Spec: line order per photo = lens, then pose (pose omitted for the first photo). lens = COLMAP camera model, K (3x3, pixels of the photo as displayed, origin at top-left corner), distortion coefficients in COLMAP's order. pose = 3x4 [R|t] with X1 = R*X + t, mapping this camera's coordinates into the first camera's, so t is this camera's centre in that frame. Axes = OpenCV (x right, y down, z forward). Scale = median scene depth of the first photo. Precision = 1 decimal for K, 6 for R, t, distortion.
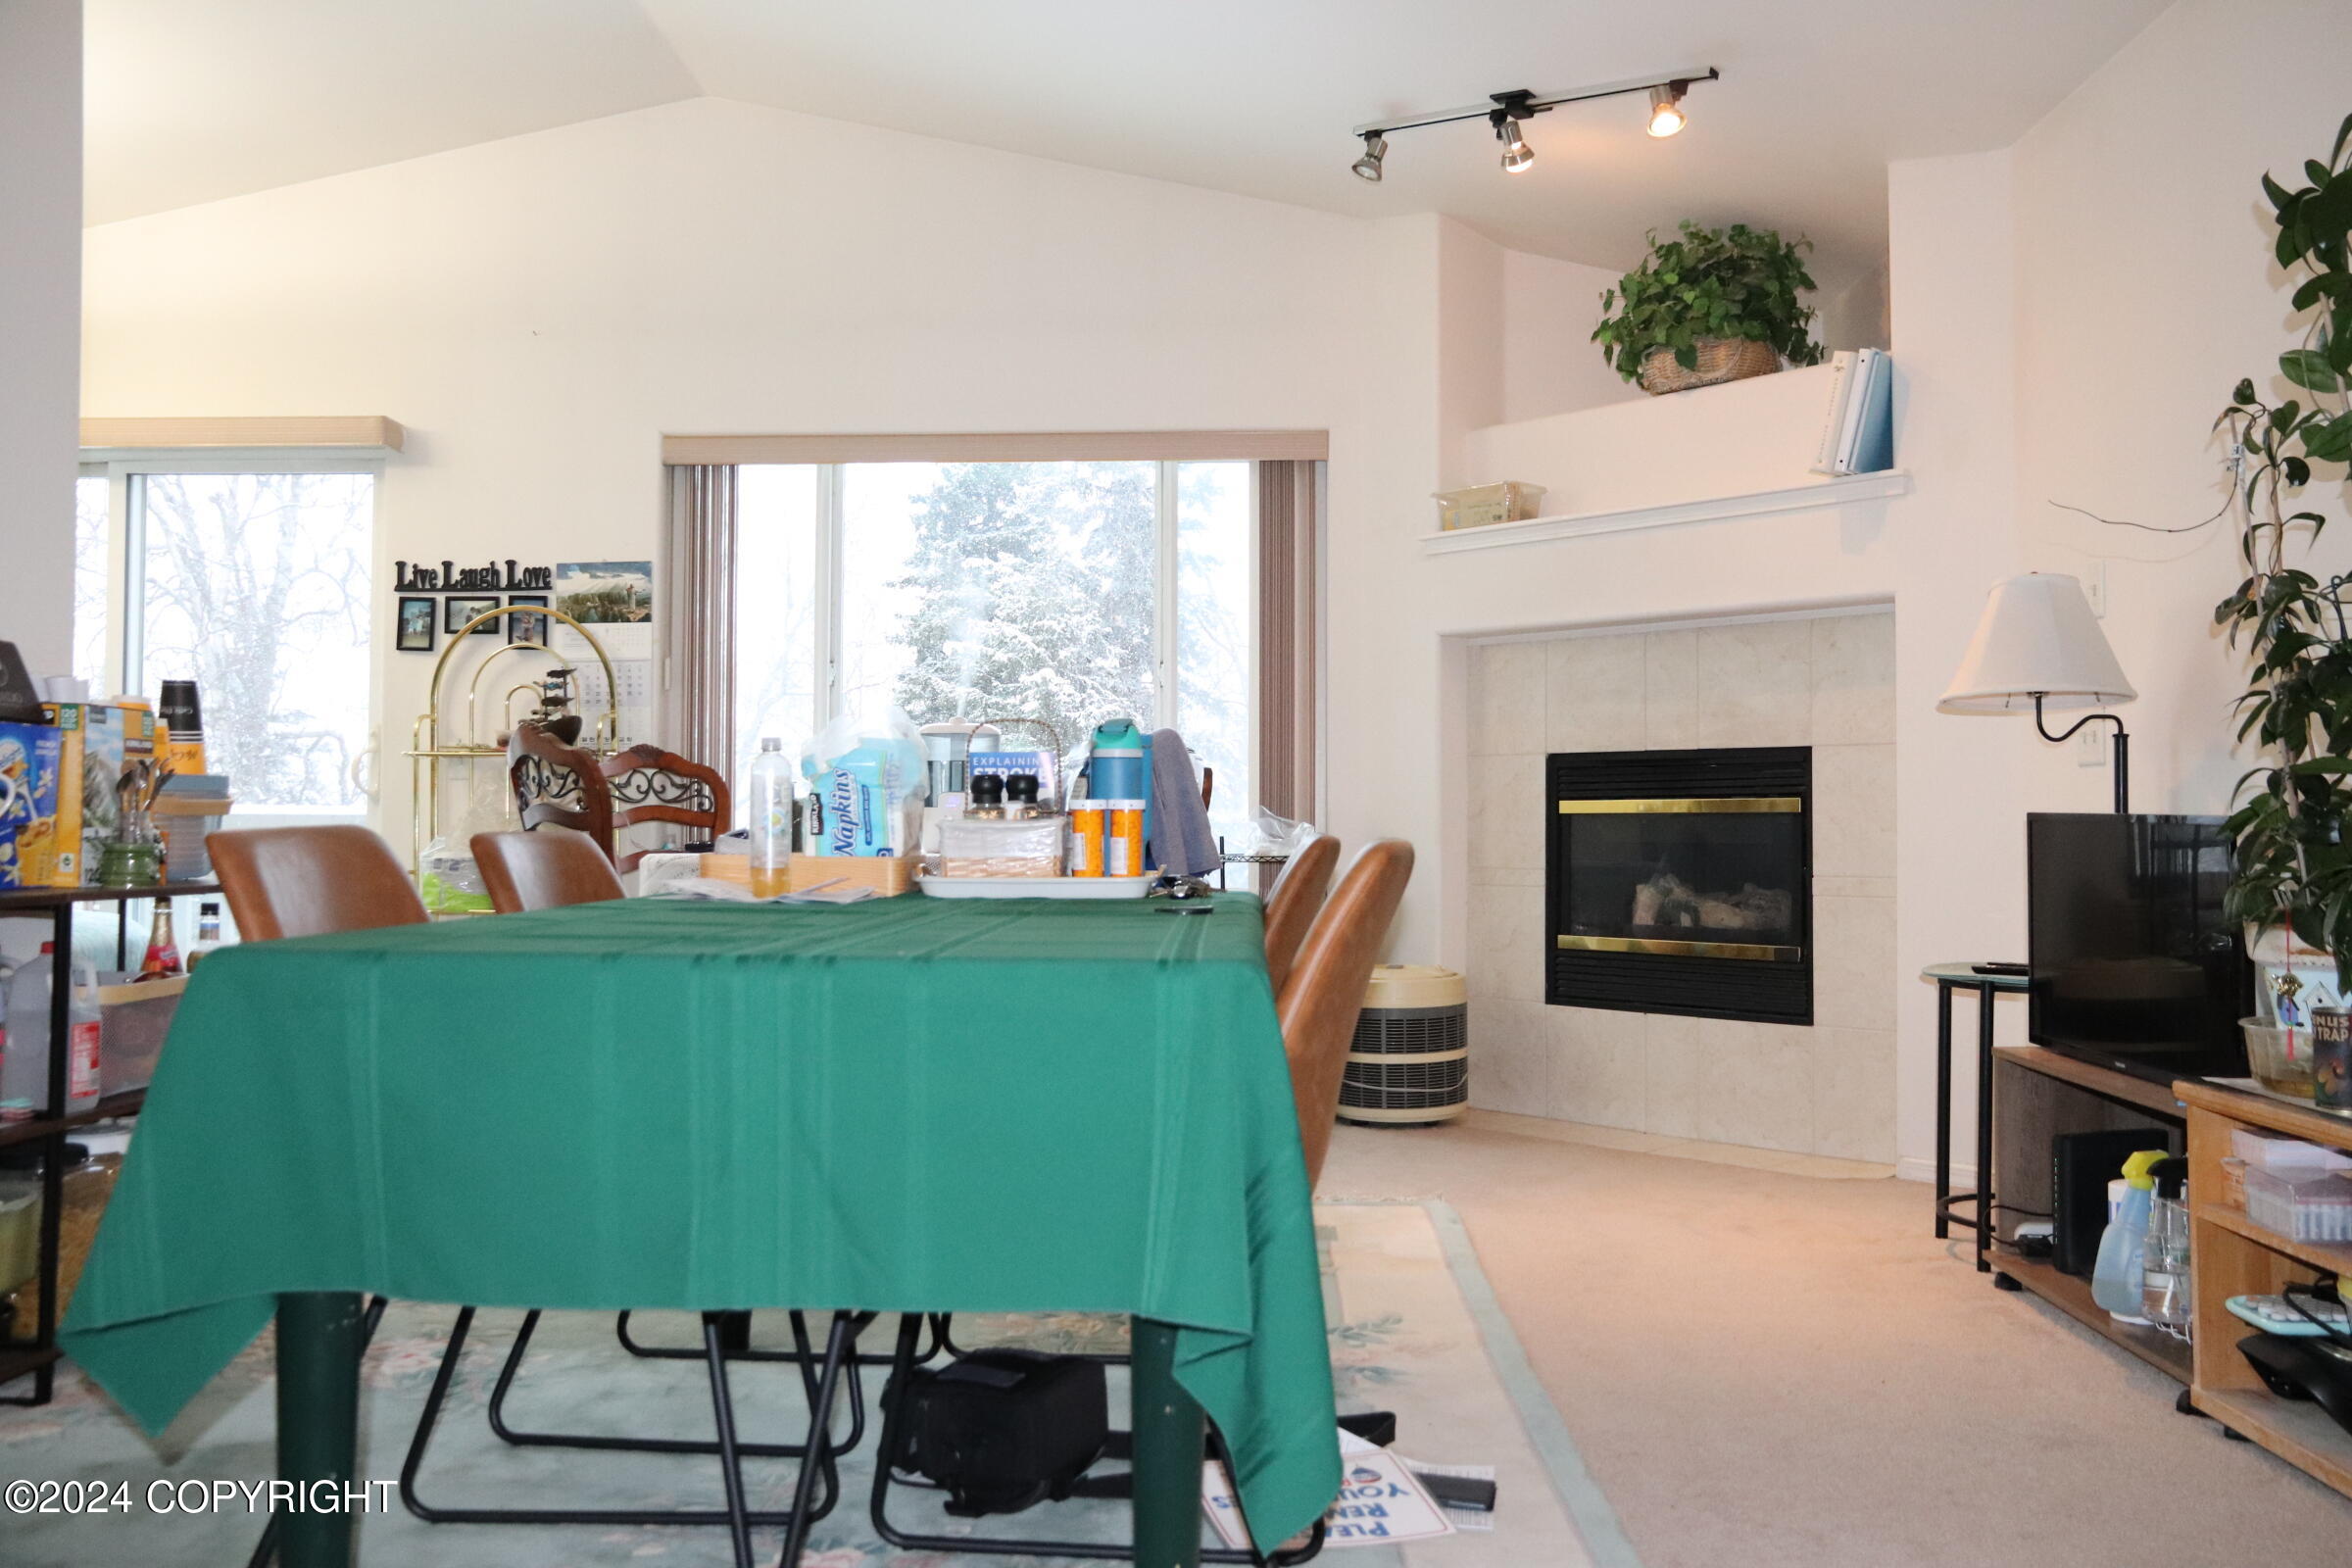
lens RADIAL K [[1874.0, 0, 1187.4], [0, 1874.0, 781.2], [0, 0, 1]] dist [-0.076290, 0.115449]
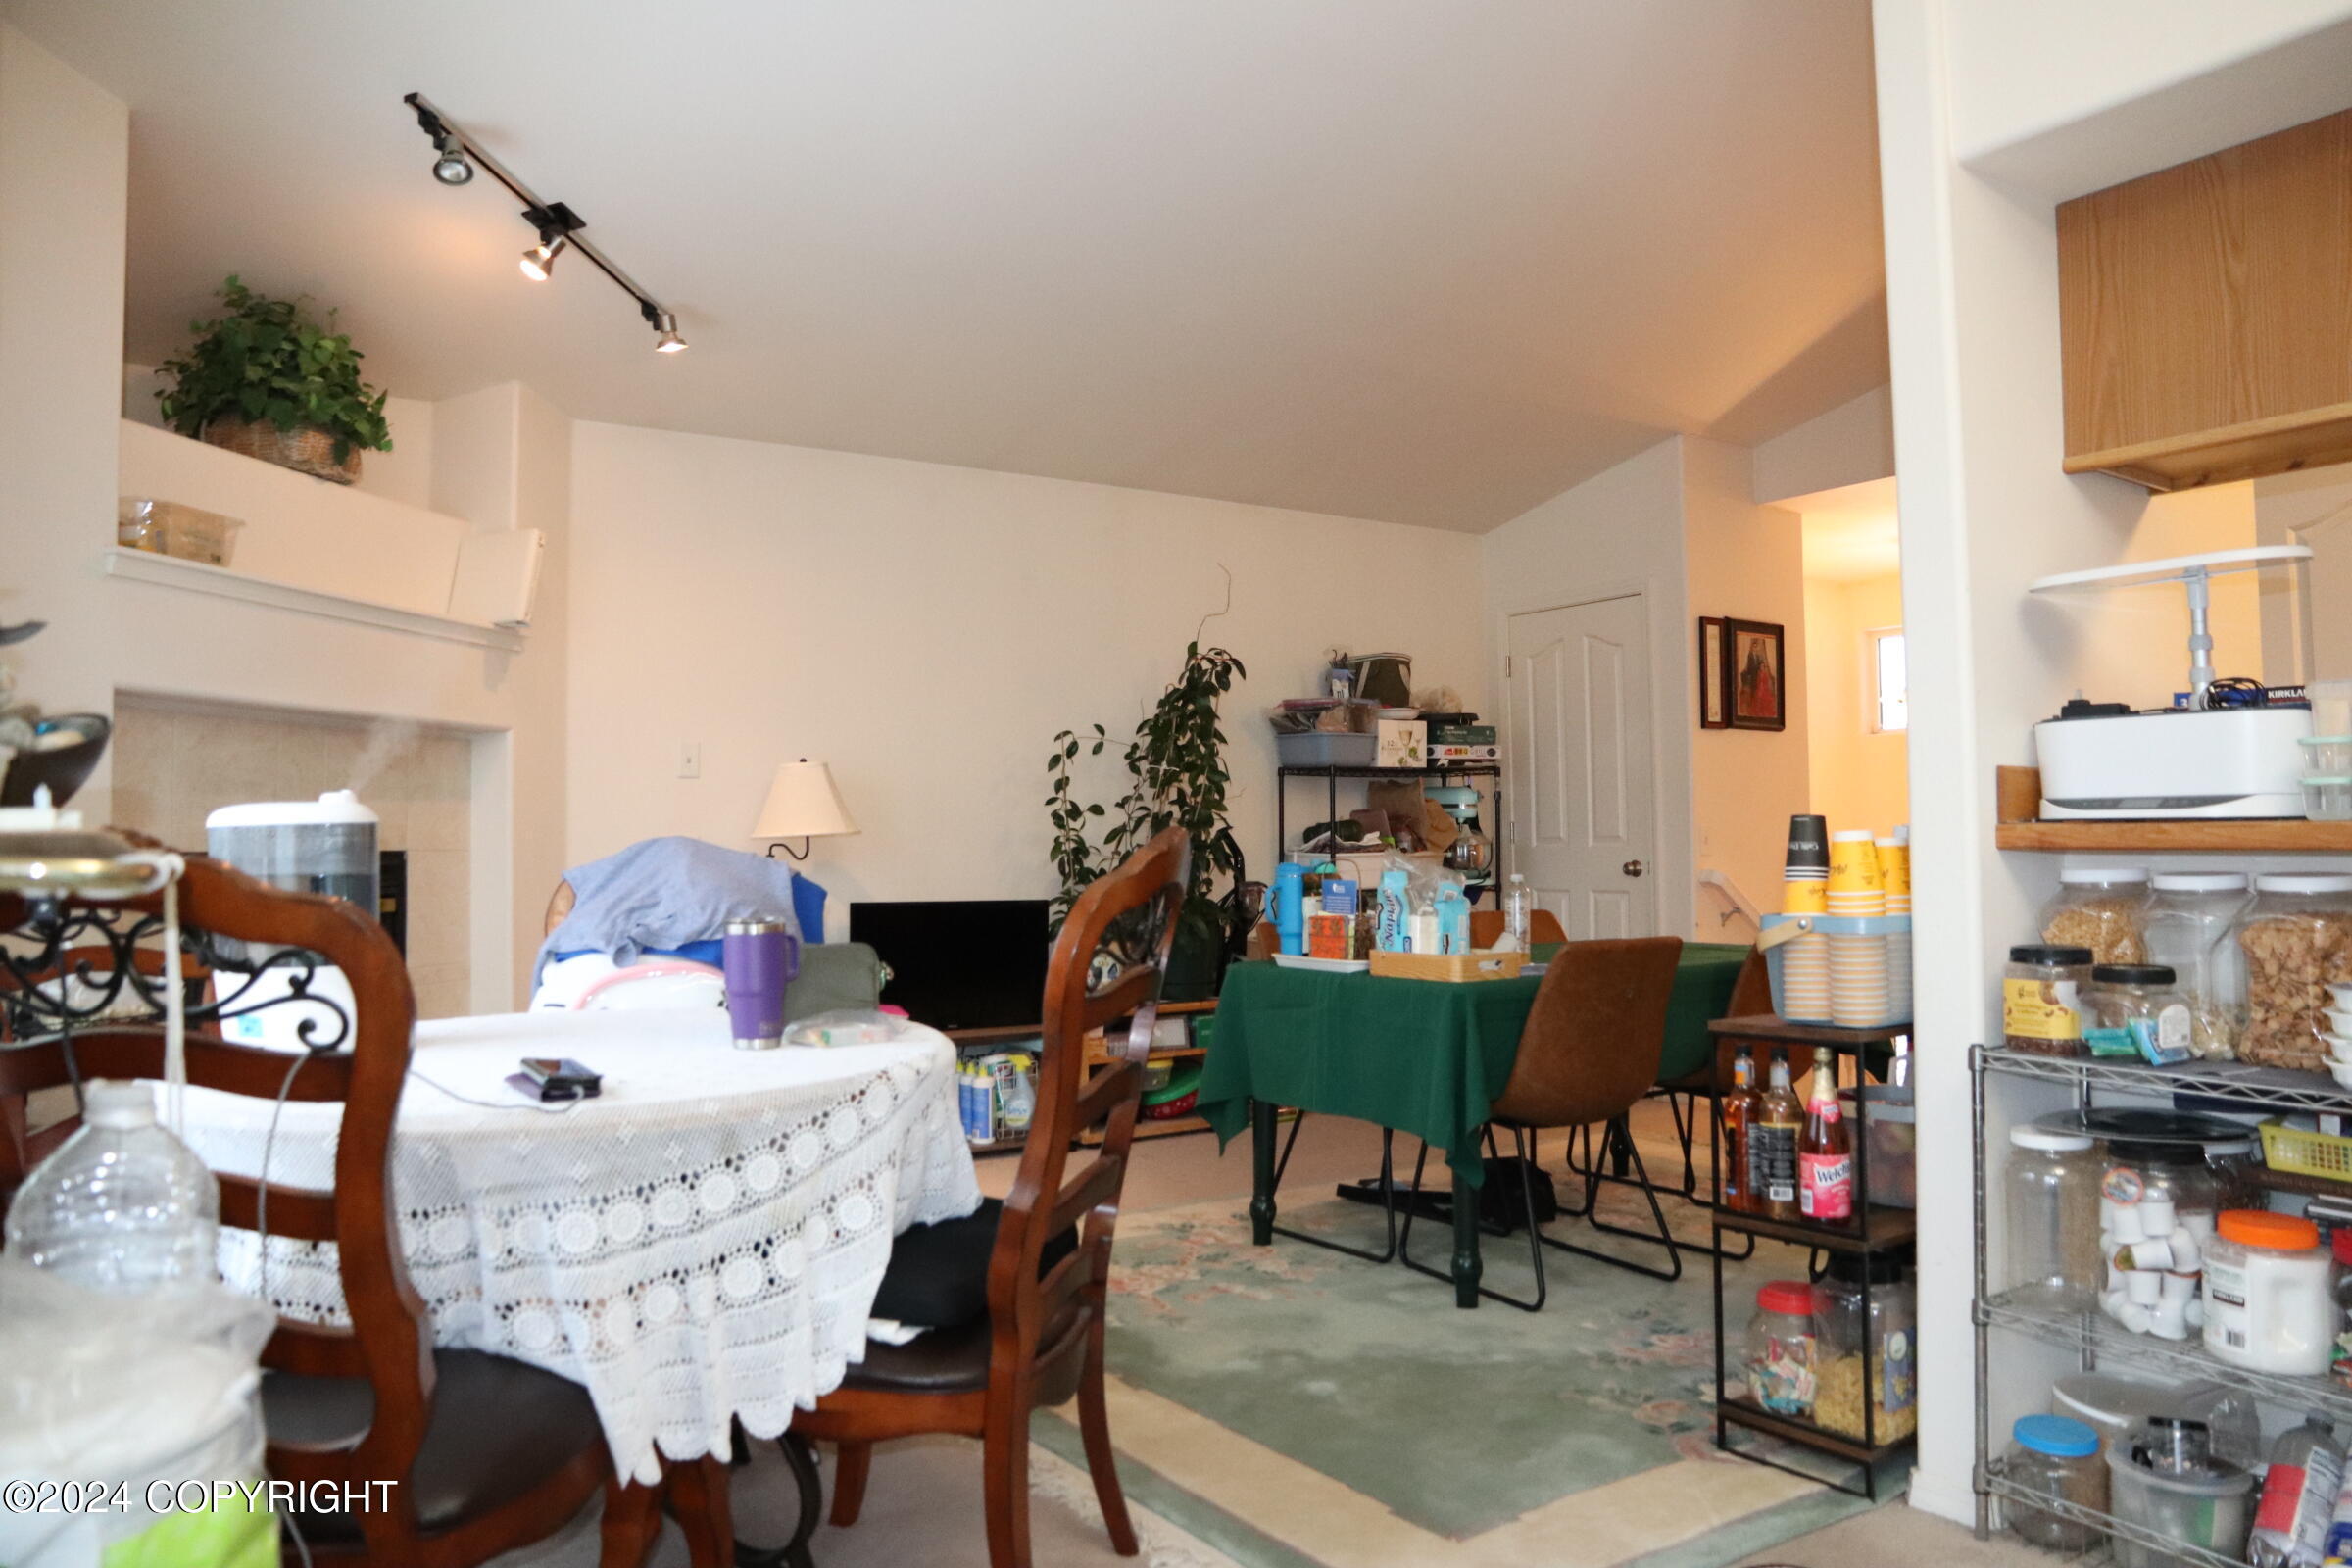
lens RADIAL K [[1624.4, 0, 1189.7], [0, 1624.4, 778.4], [0, 0, 1]] dist [-0.119008, 0.083590]
pose [[-0.579723, 0.034488, 0.814084, -0.602306], [-0.010409, 0.998709, -0.049722, -0.017258], [-0.814747, -0.037299, -0.578615, 1.015892]]
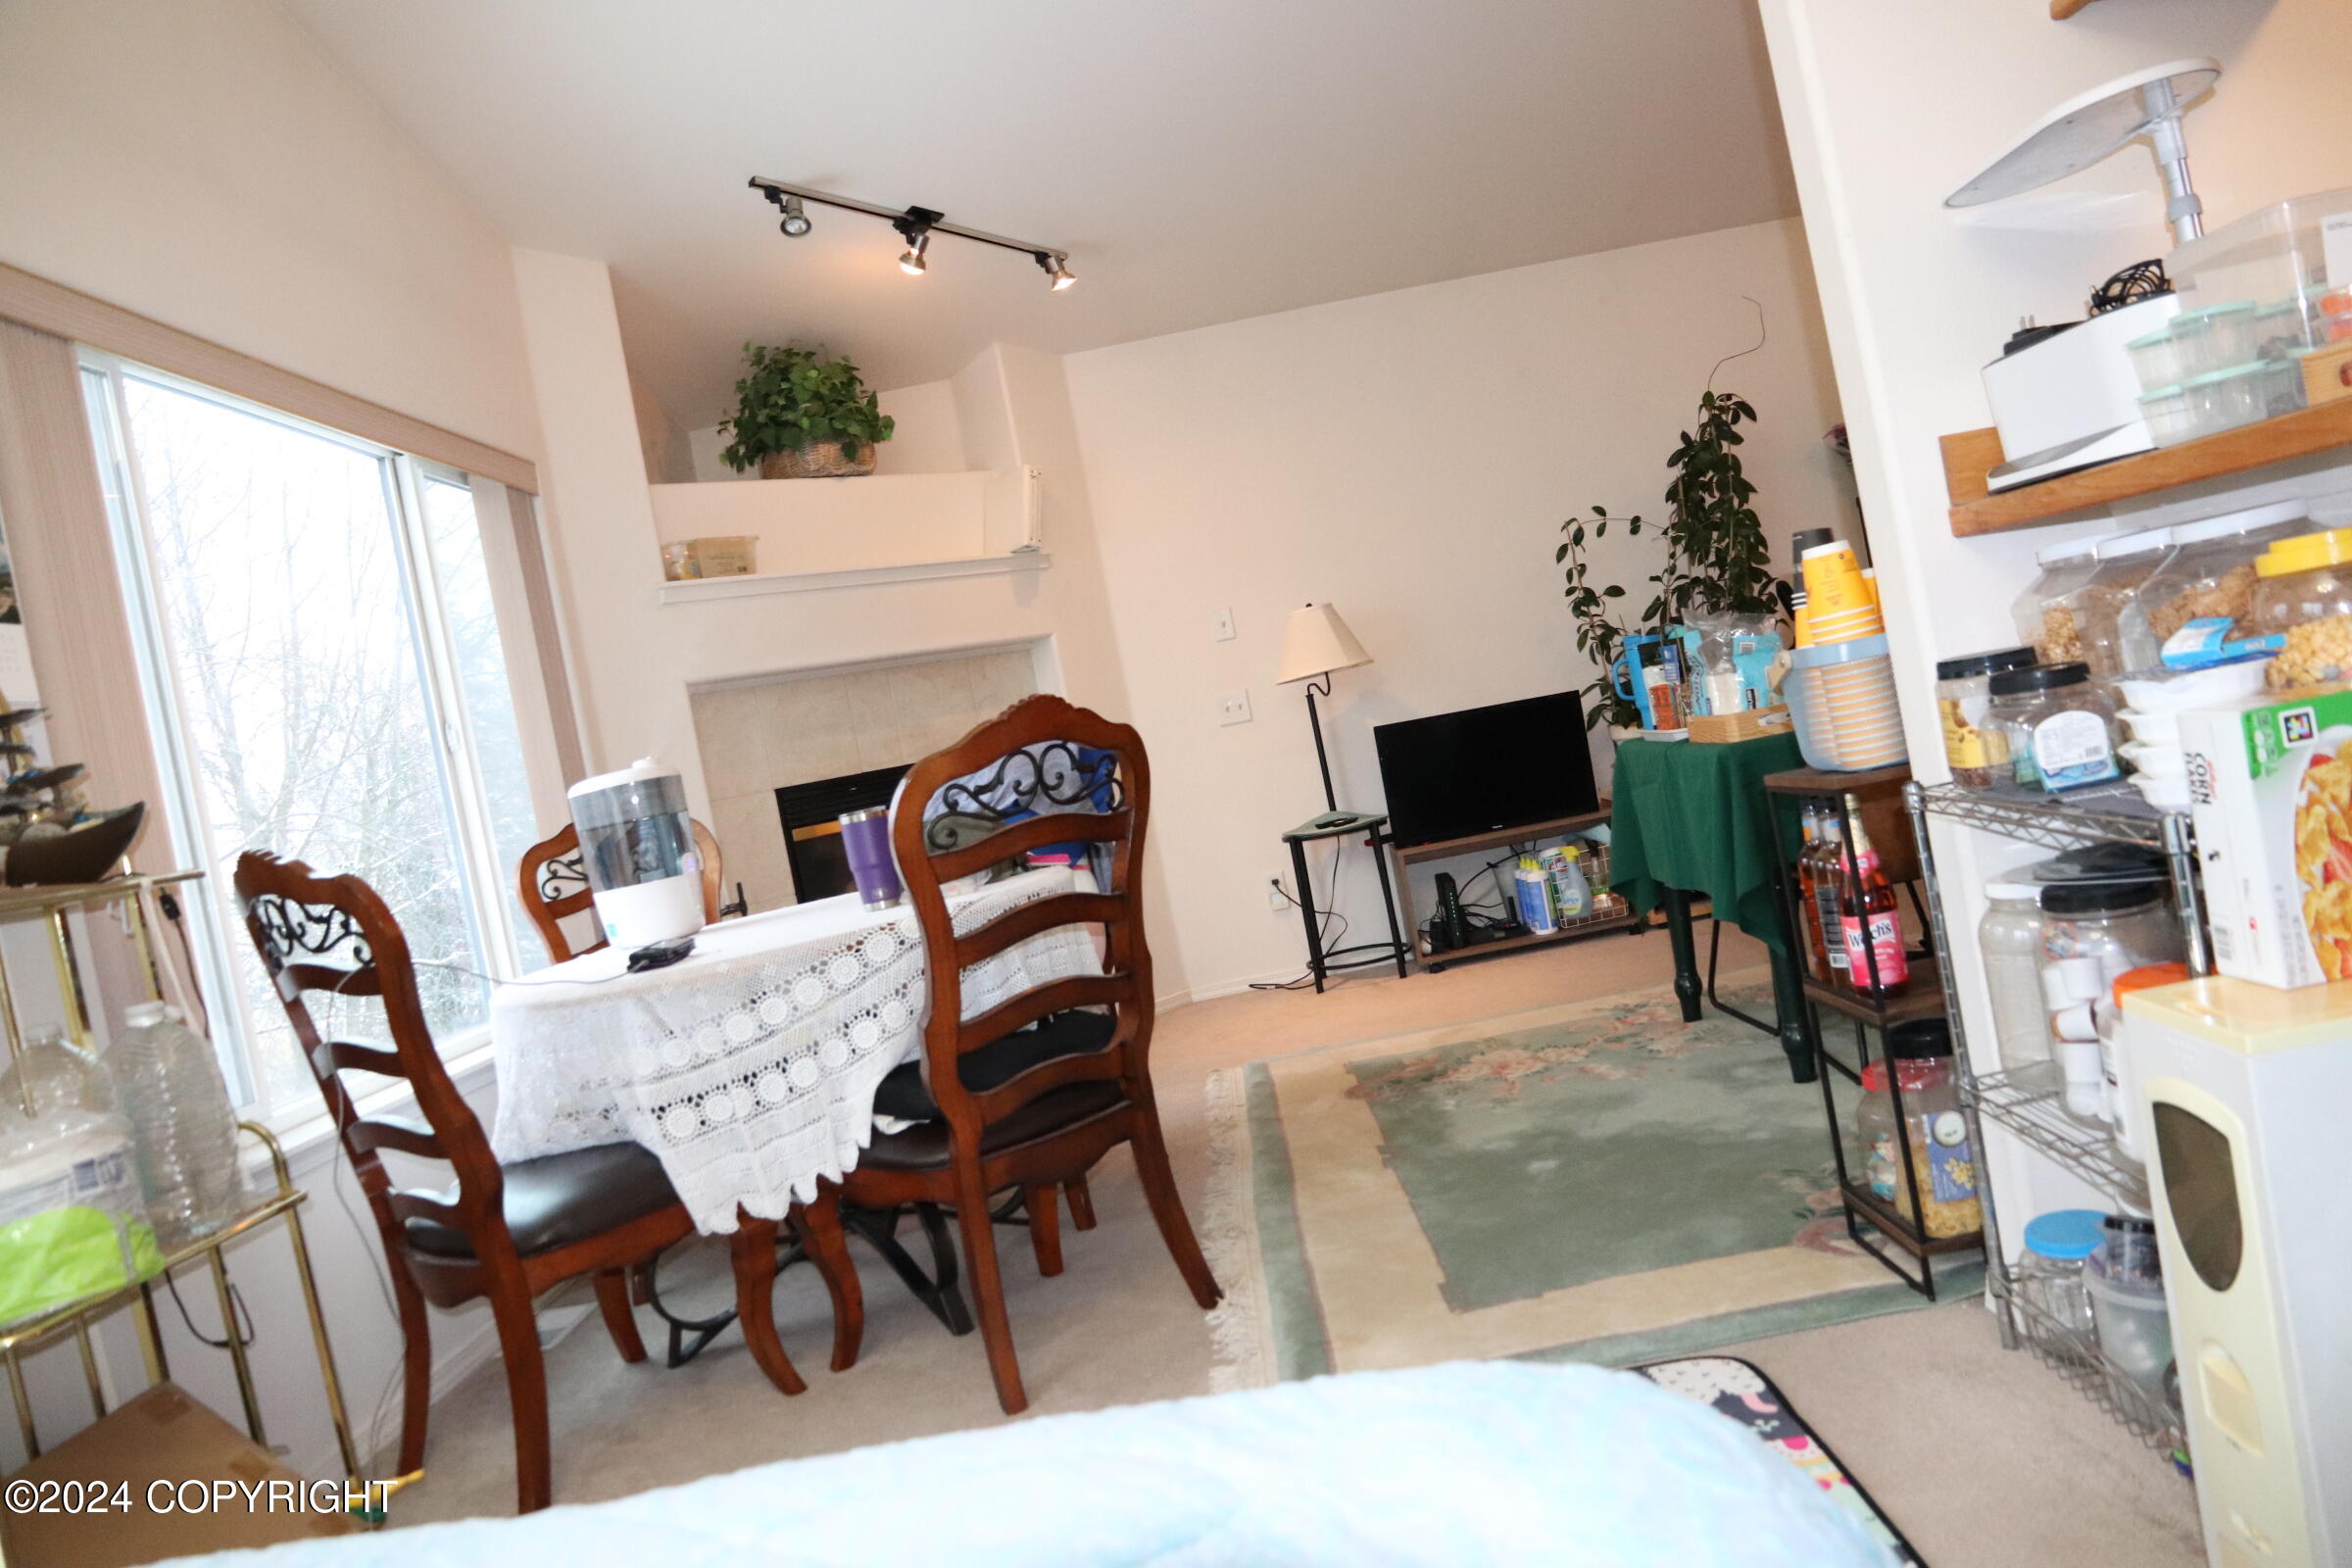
lens RADIAL K [[1624.4, 0, 1188.0], [0, 1624.4, 777.0], [0, 0, 1]] dist [-0.119008, 0.083590]
pose [[-0.015405, -0.027235, 0.999510, -0.732765], [0.169640, 0.985066, 0.029456, -0.008522], [-0.985386, 0.170011, -0.010555, 0.758317]]
